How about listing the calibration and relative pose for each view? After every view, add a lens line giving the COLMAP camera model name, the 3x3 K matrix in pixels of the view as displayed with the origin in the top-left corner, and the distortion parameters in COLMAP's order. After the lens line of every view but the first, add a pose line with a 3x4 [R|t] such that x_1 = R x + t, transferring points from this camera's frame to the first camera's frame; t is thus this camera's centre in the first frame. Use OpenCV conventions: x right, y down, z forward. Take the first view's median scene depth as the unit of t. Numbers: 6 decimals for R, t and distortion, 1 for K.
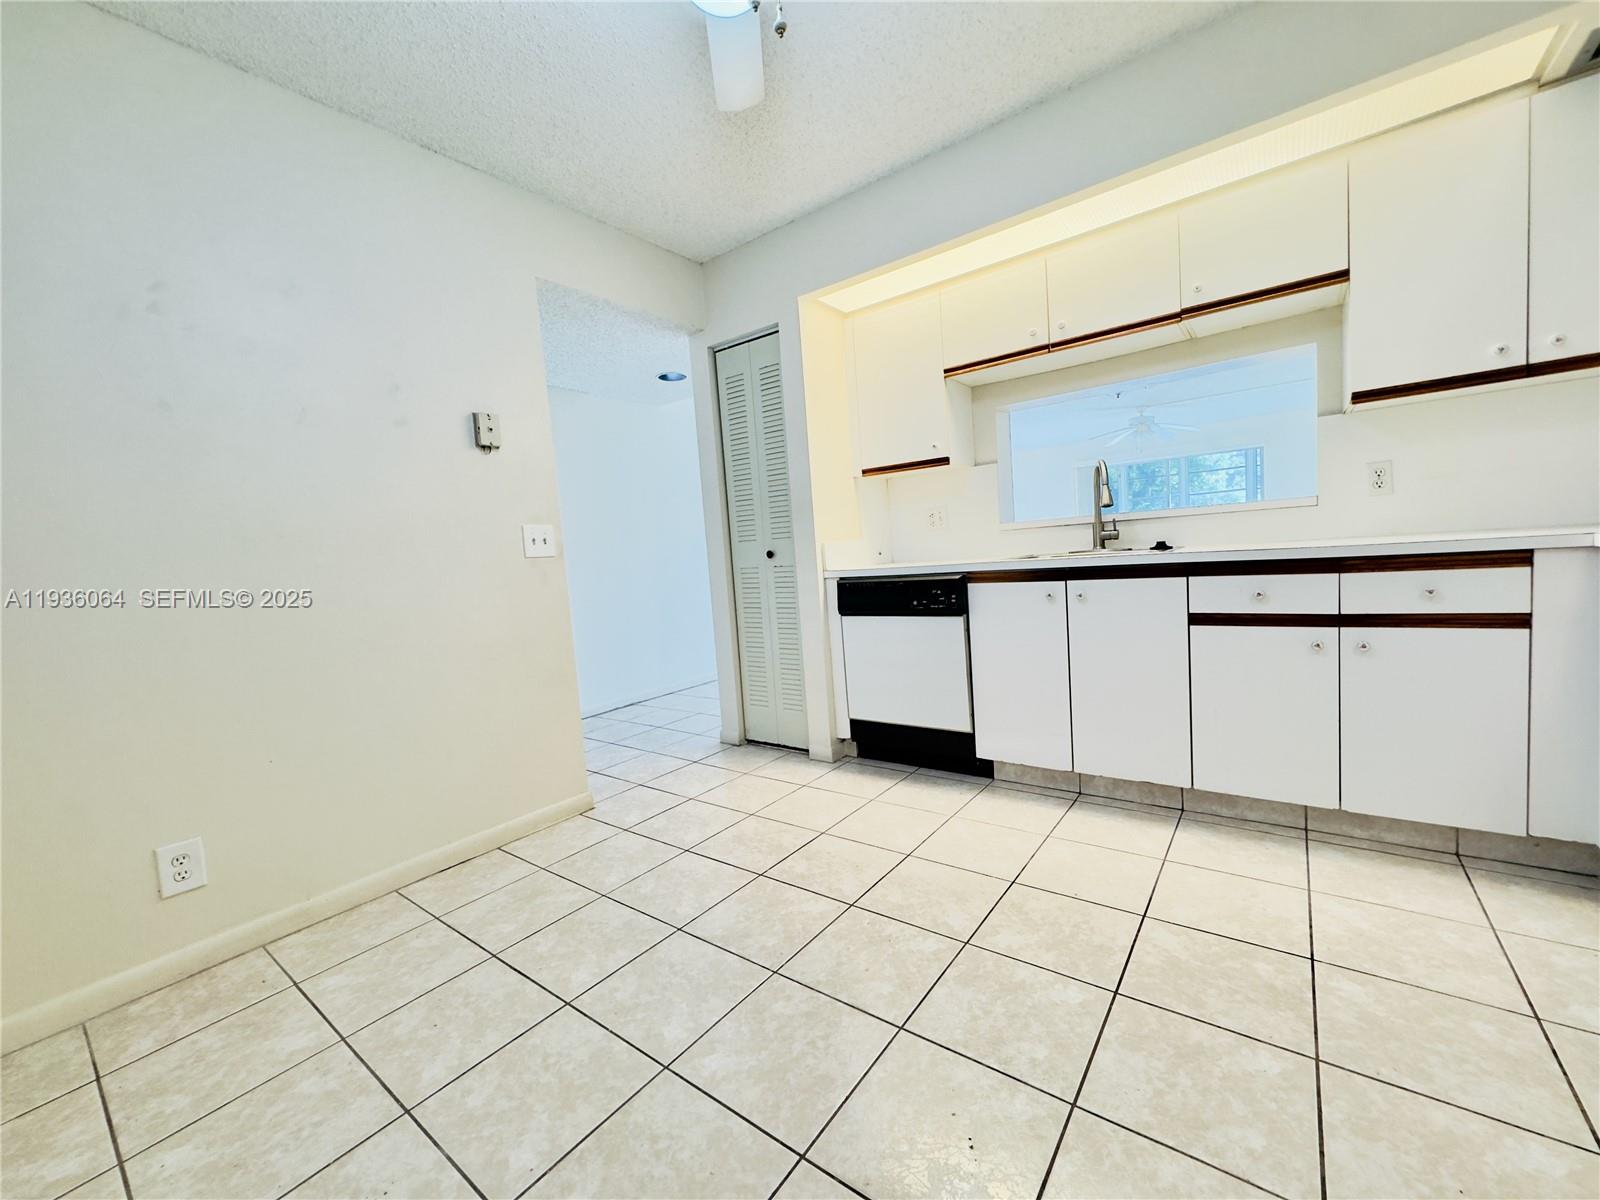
lens RADIAL K [[639.7, 0, 795.2], [0, 639.7, 601.9], [0, 0, 1]] dist [-0.004166, 0.001452]
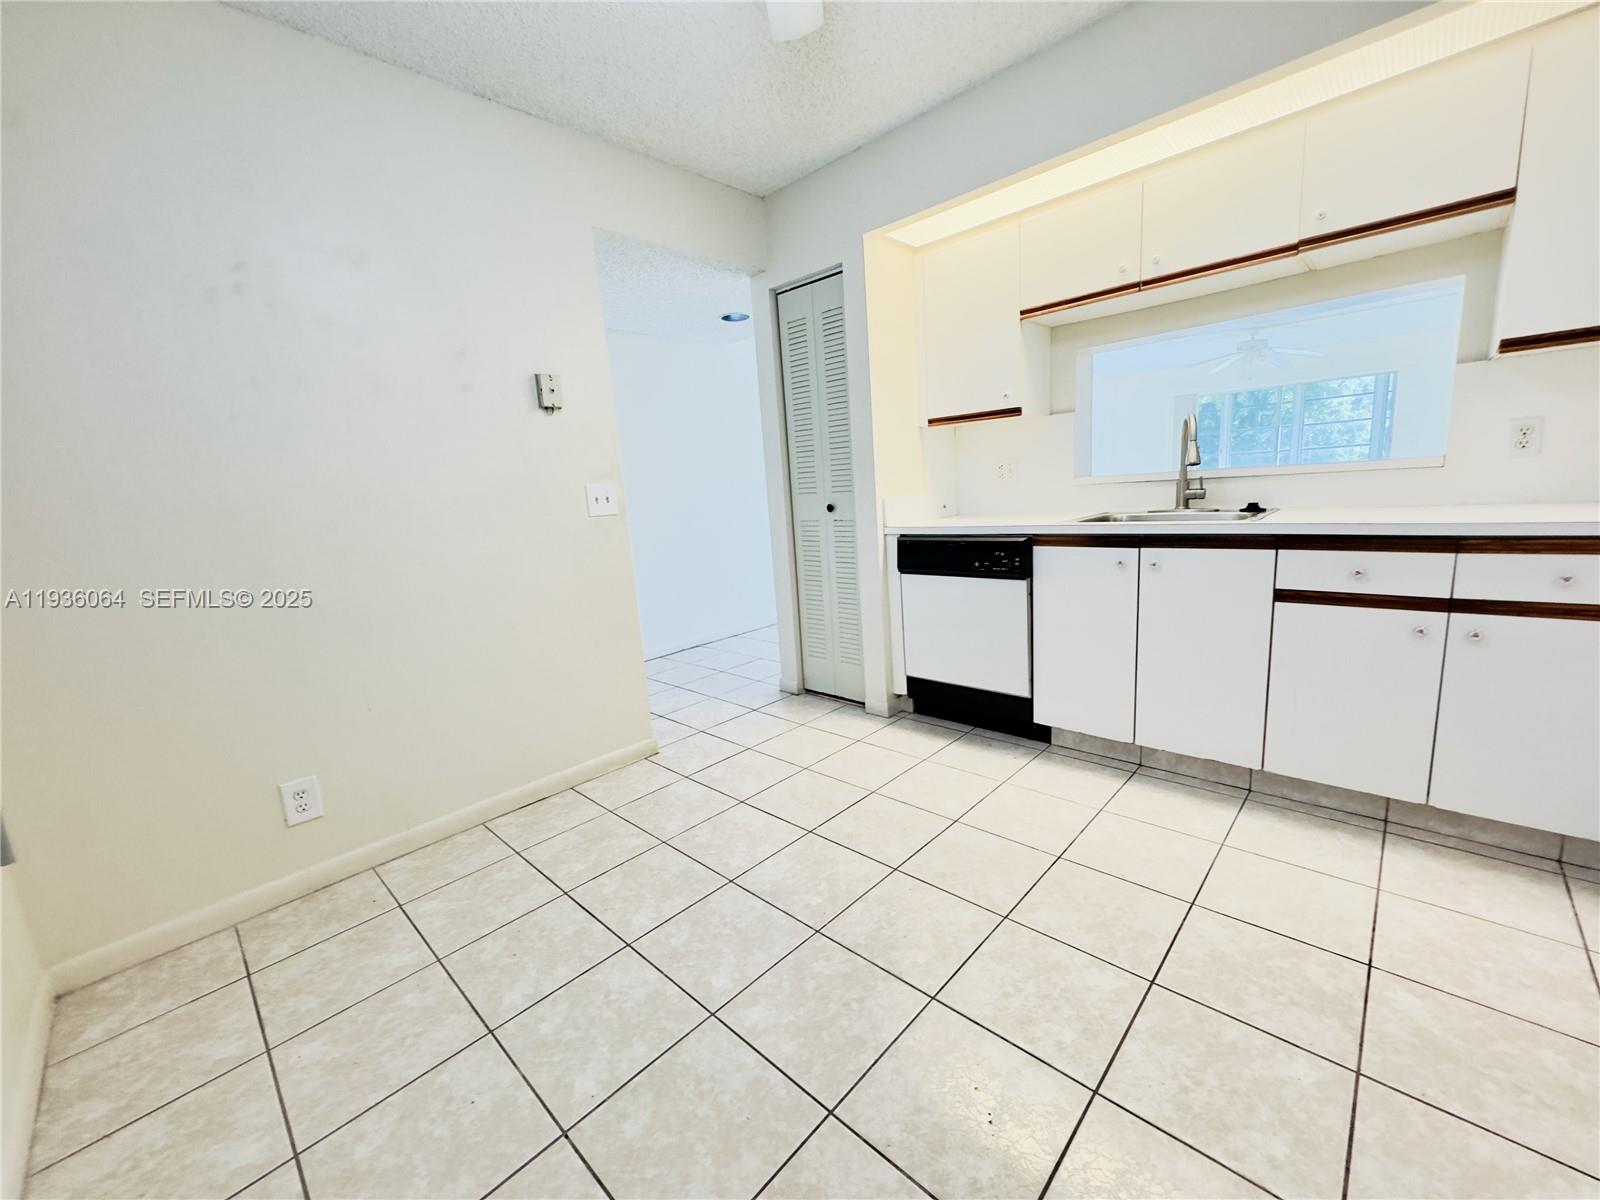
lens RADIAL K [[639.7, 0, 794.7], [0, 639.7, 601.7], [0, 0, 1]] dist [-0.004166, 0.001452]
pose [[0.993888, 0.022786, -0.108012, 0.023663], [-0.010742, 0.993784, 0.110806, -0.058568], [0.109866, -0.108969, 0.987955, 0.005368]]
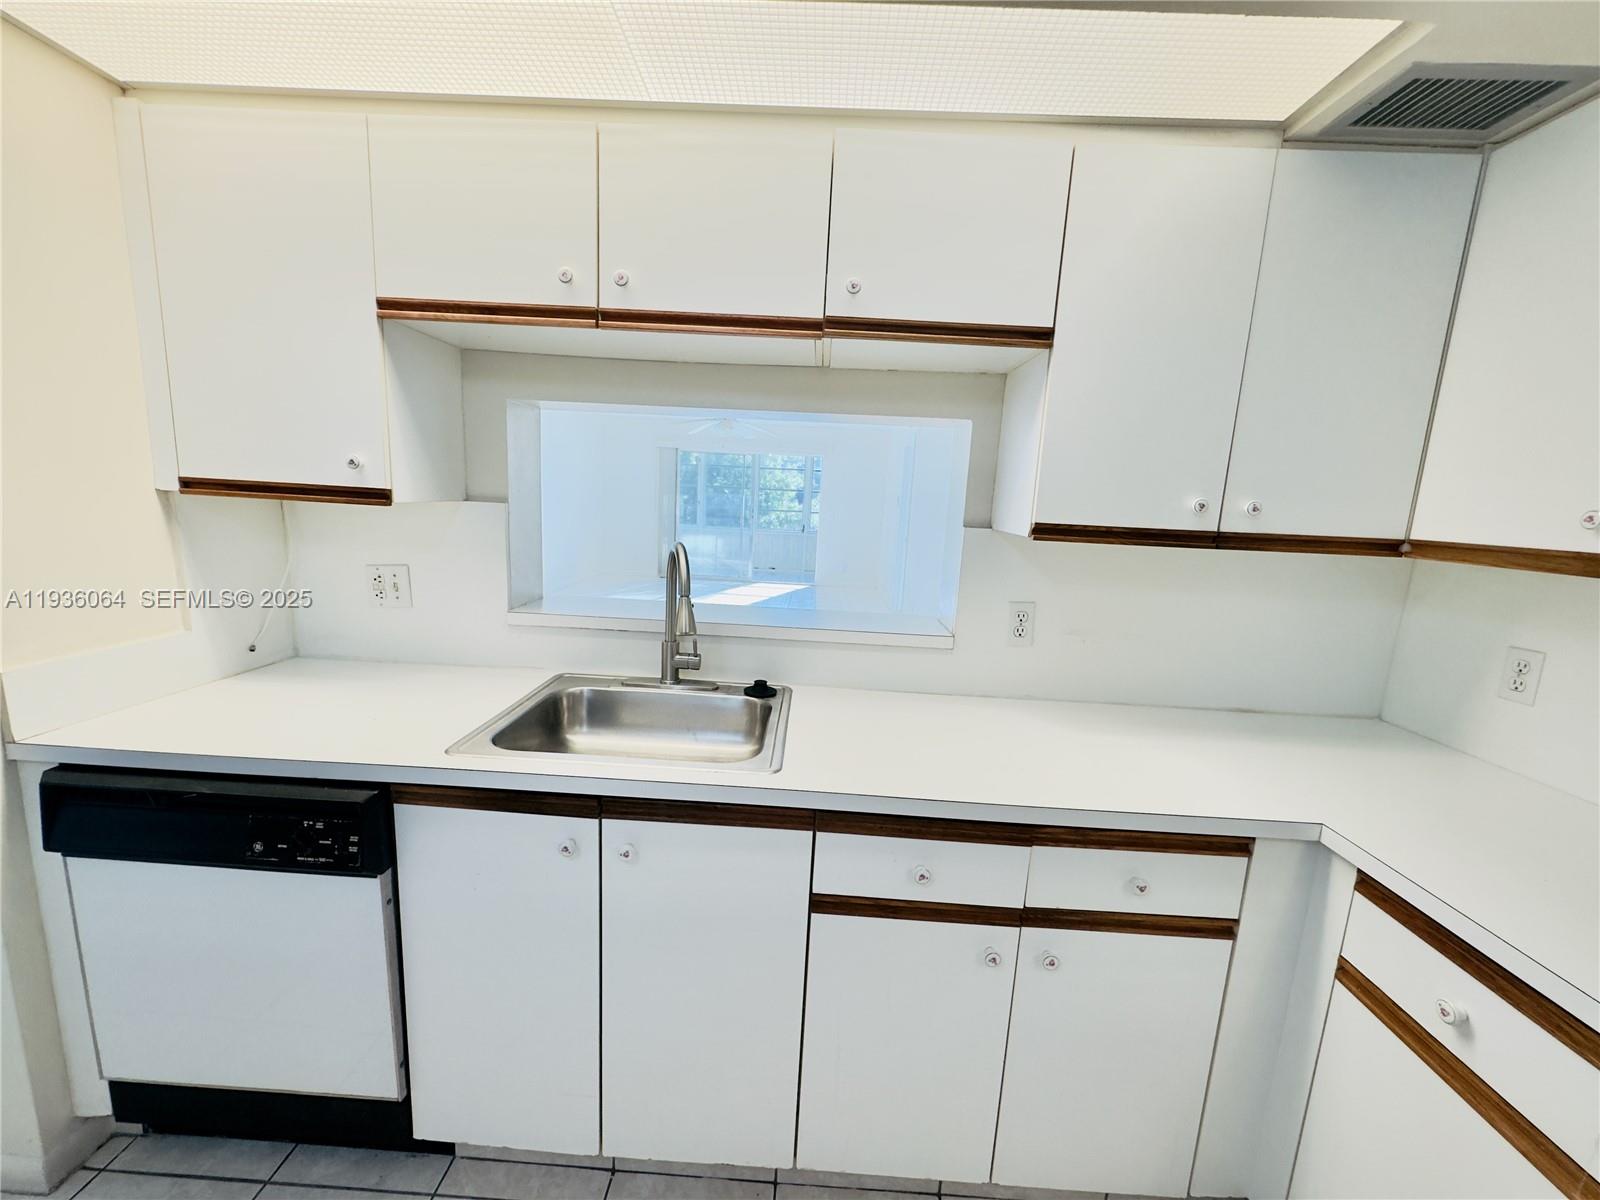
lens RADIAL K [[639.7, 0, 798.7], [0, 639.7, 602.5], [0, 0, 1]] dist [-0.004166, 0.001452]
pose [[0.802857, 0.014454, 0.595997, 0.276243], [-0.061897, 0.996324, 0.059218, -0.258551], [-0.592950, -0.084434, 0.800800, 0.585532]]
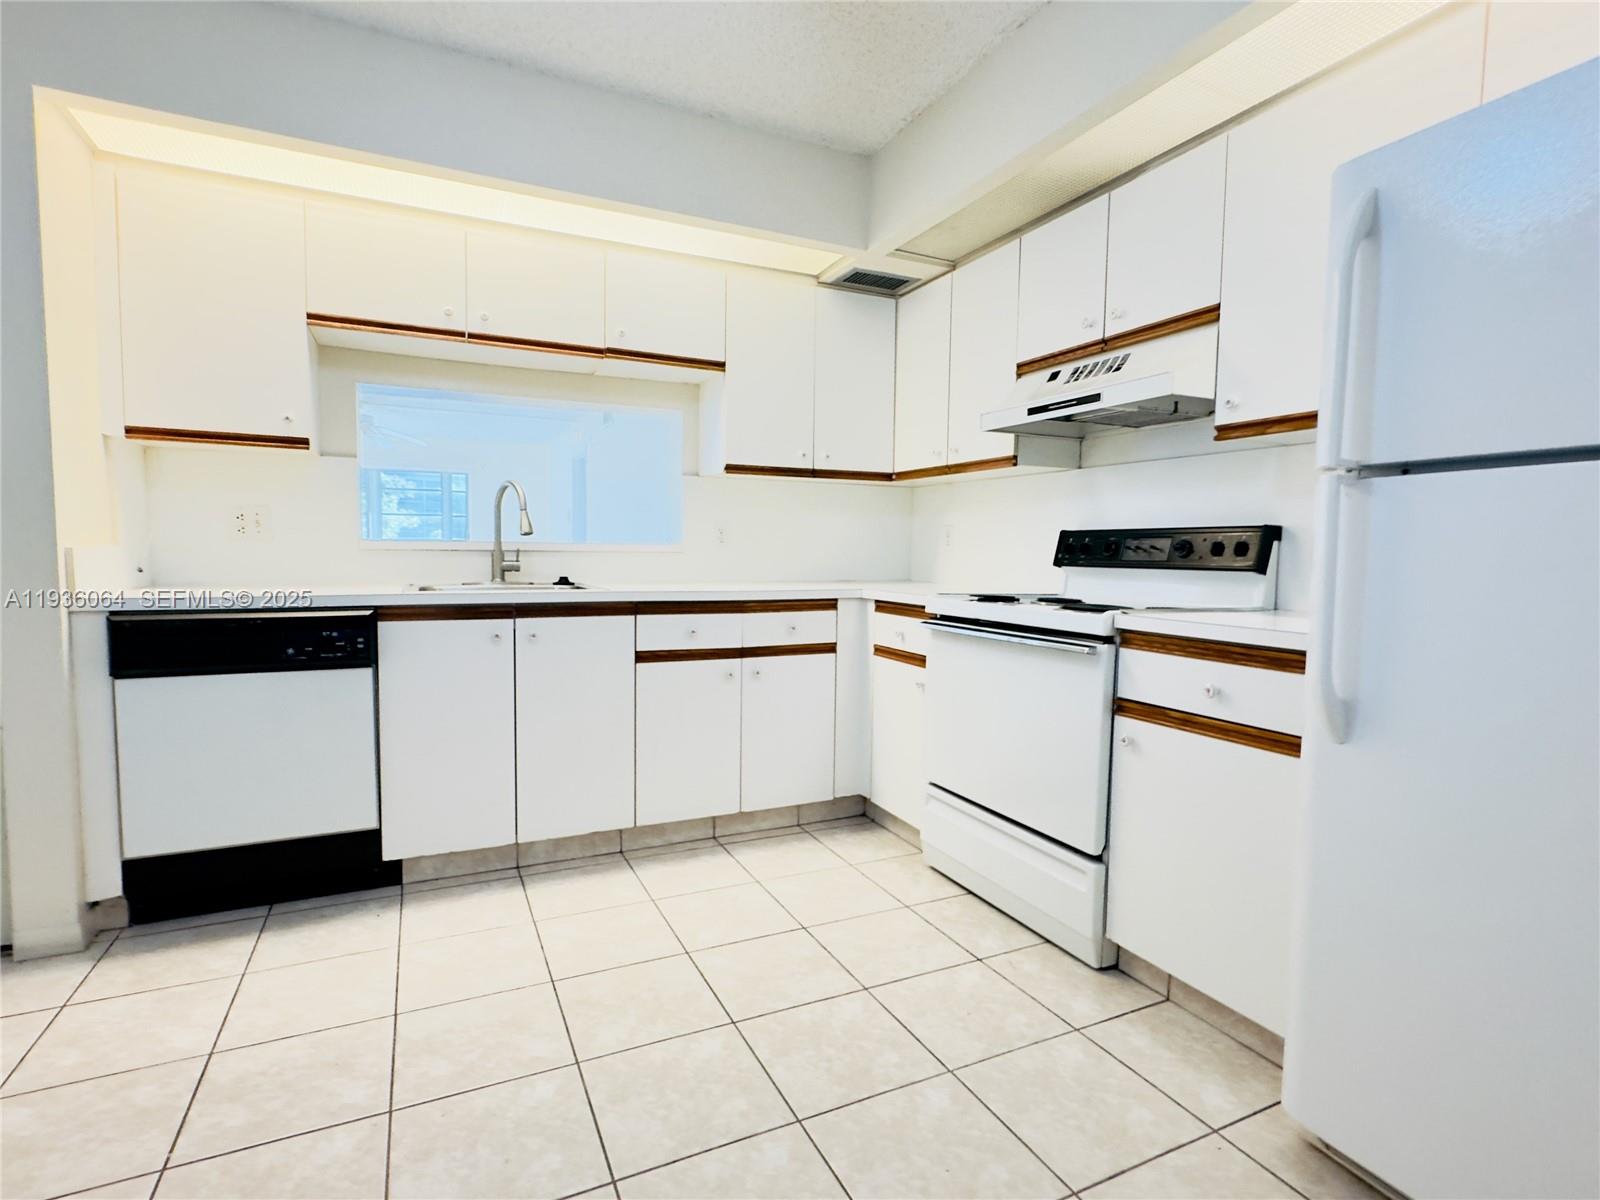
lens RADIAL K [[801.5, 0, 795.2], [0, 801.5, 602.2], [0, 0, 1]] dist [-0.000599, -0.000869]
pose [[0.451943, 0.018722, 0.891850, -0.398195], [0.023881, 0.999167, -0.033076, -0.011758], [-0.891727, 0.036247, 0.451120, 0.198895]]
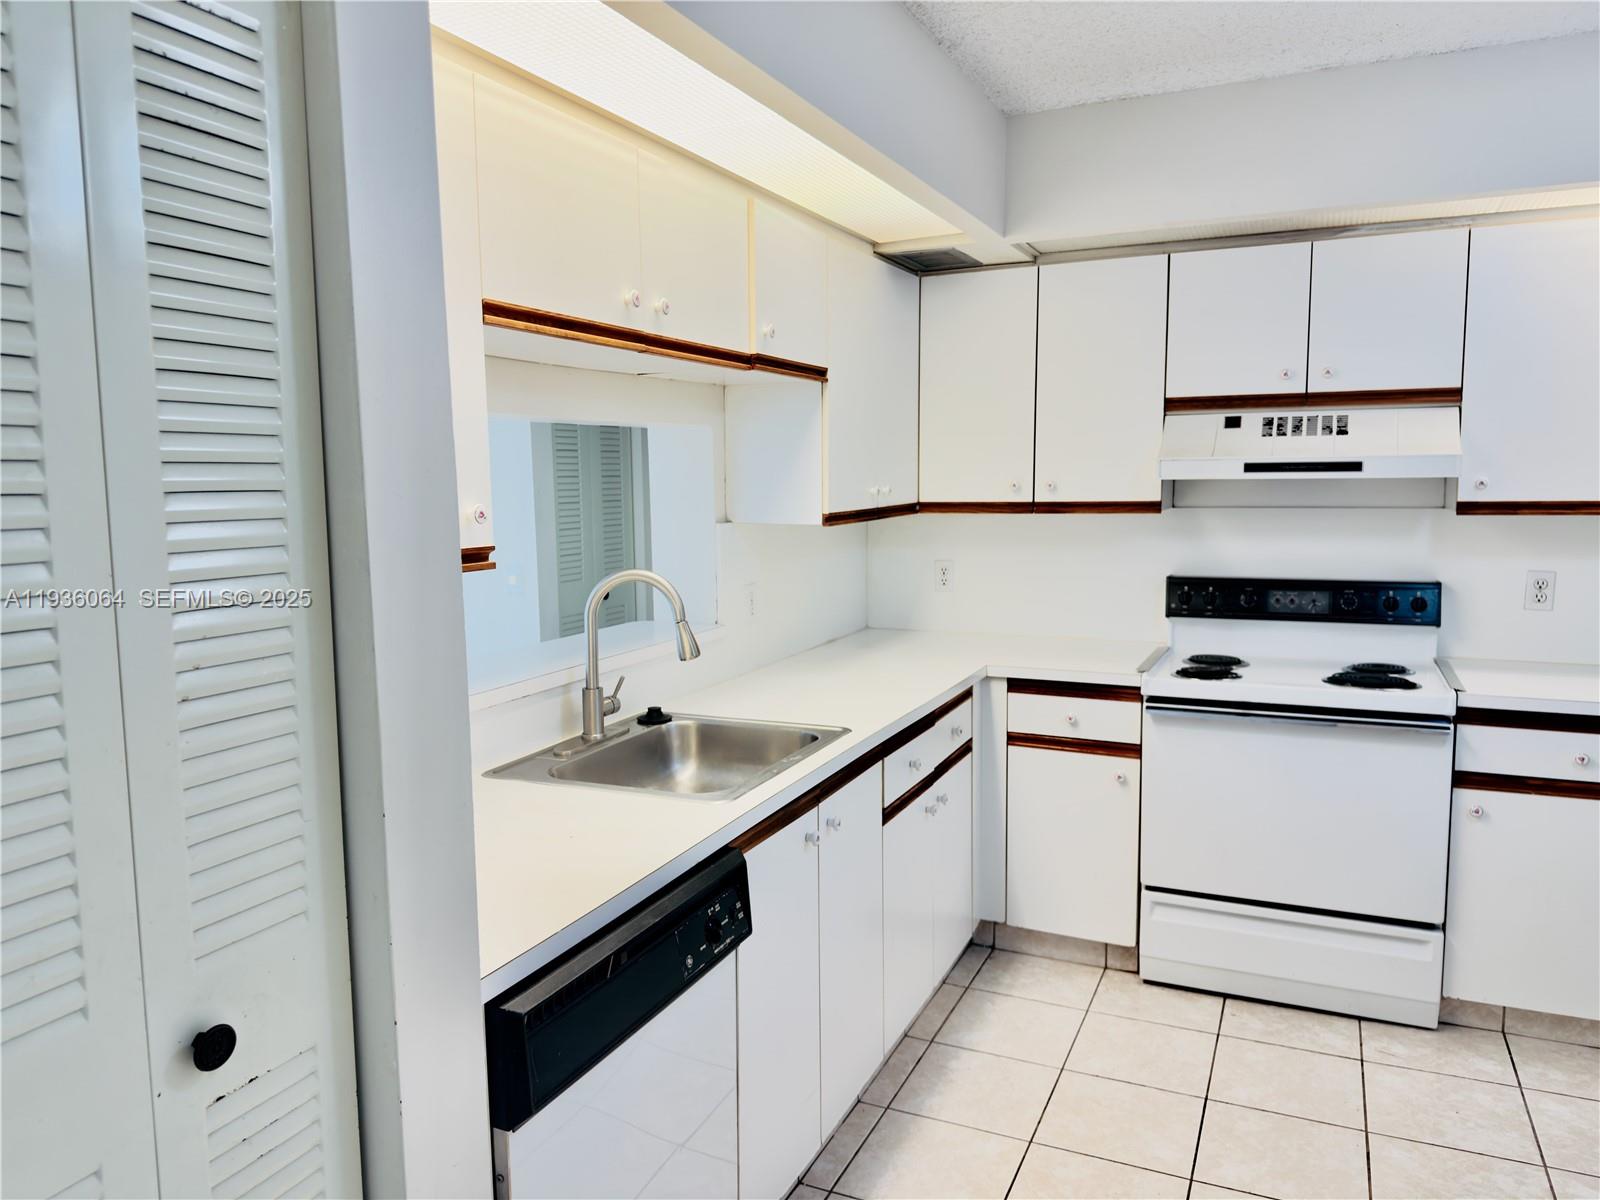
lens RADIAL K [[1139.5, 0, 770.3], [0, 1139.5, 601.8], [0, 0, 1]] dist [0.013542, -0.025351]
pose [[-0.212138, -0.038094, 0.976497, -0.562897], [0.107397, 0.992279, 0.062041, -0.297281], [-0.971320, 0.118034, -0.206409, 1.337518]]
